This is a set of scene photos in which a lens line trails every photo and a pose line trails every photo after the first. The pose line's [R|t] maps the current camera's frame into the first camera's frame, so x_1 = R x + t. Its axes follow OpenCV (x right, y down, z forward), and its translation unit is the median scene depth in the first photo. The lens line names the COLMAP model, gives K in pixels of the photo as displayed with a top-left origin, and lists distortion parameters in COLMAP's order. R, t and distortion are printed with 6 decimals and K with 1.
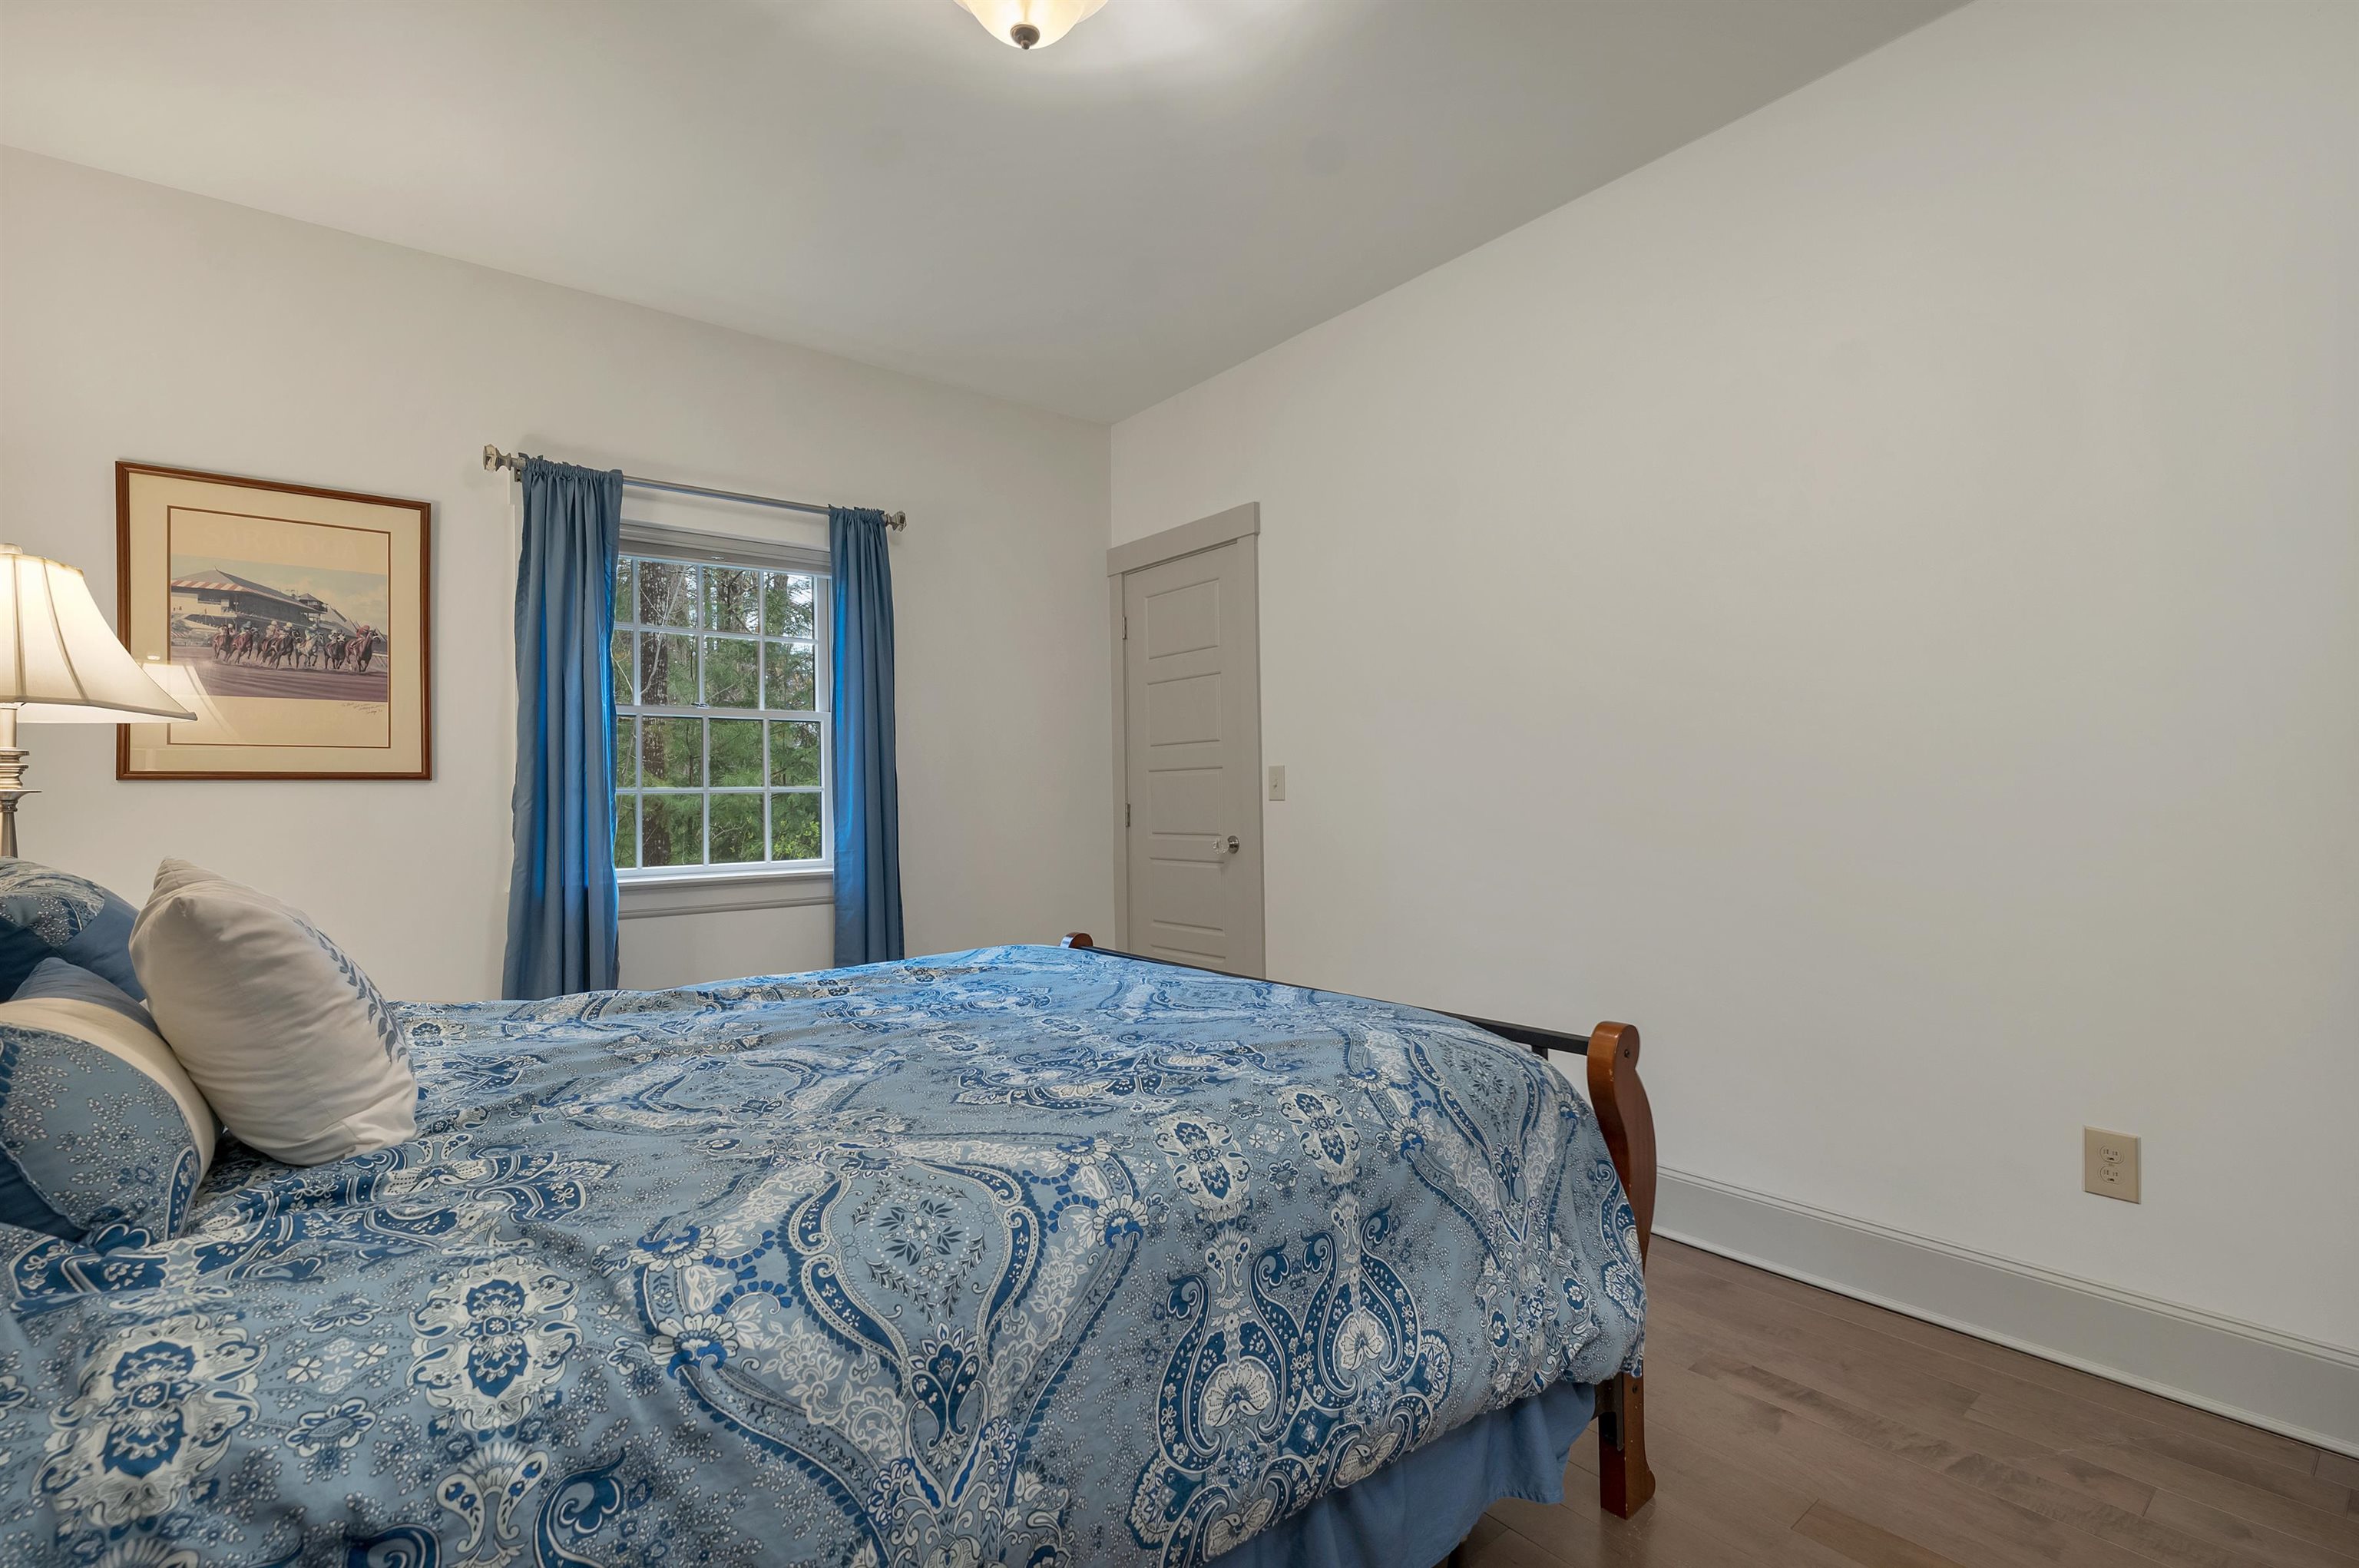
lens RADIAL K [[1030.8, 0, 1156.3], [0, 1030.8, 799.7], [0, 0, 1]] dist [0.002968, 0.000150]
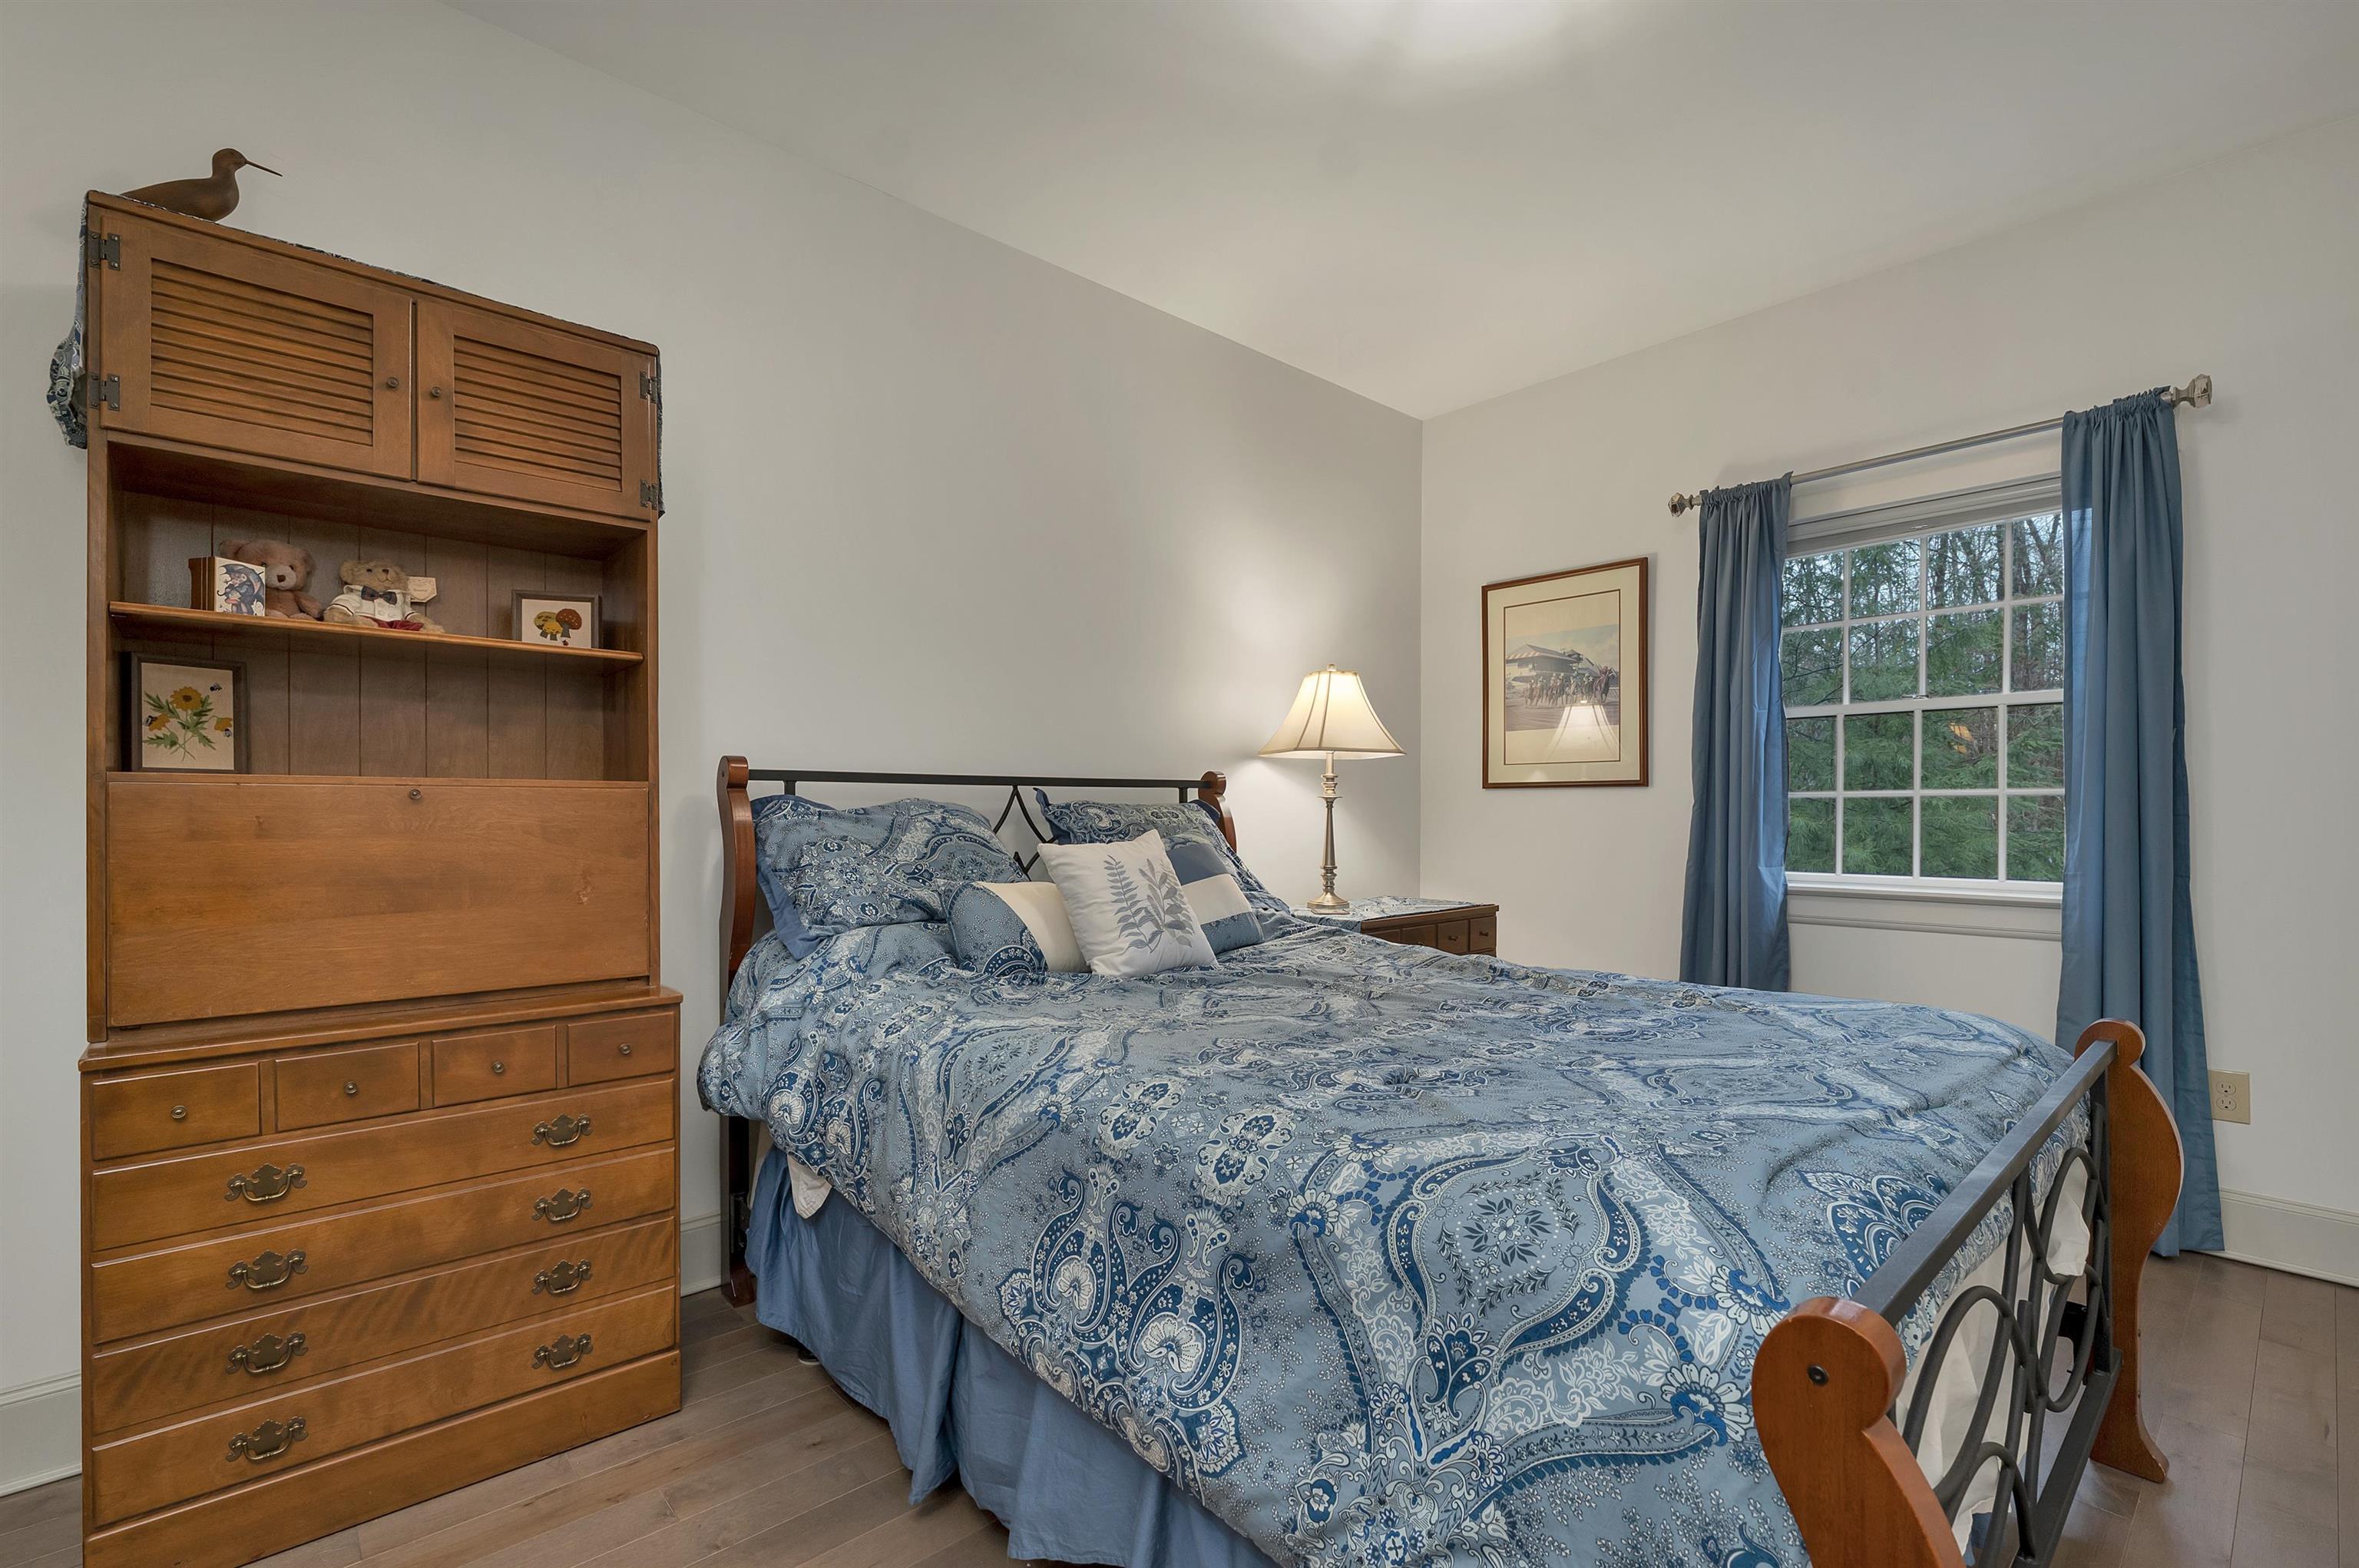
lens RADIAL K [[1030.8, 0, 1160.4], [0, 1030.8, 796.6], [0, 0, 1]] dist [0.002968, 0.000150]
pose [[0.080089, 0.000621, -0.996788, 0.843433], [-0.001983, 0.999998, 0.000464, -0.011916], [0.996786, 0.001939, 0.080090, 0.630645]]
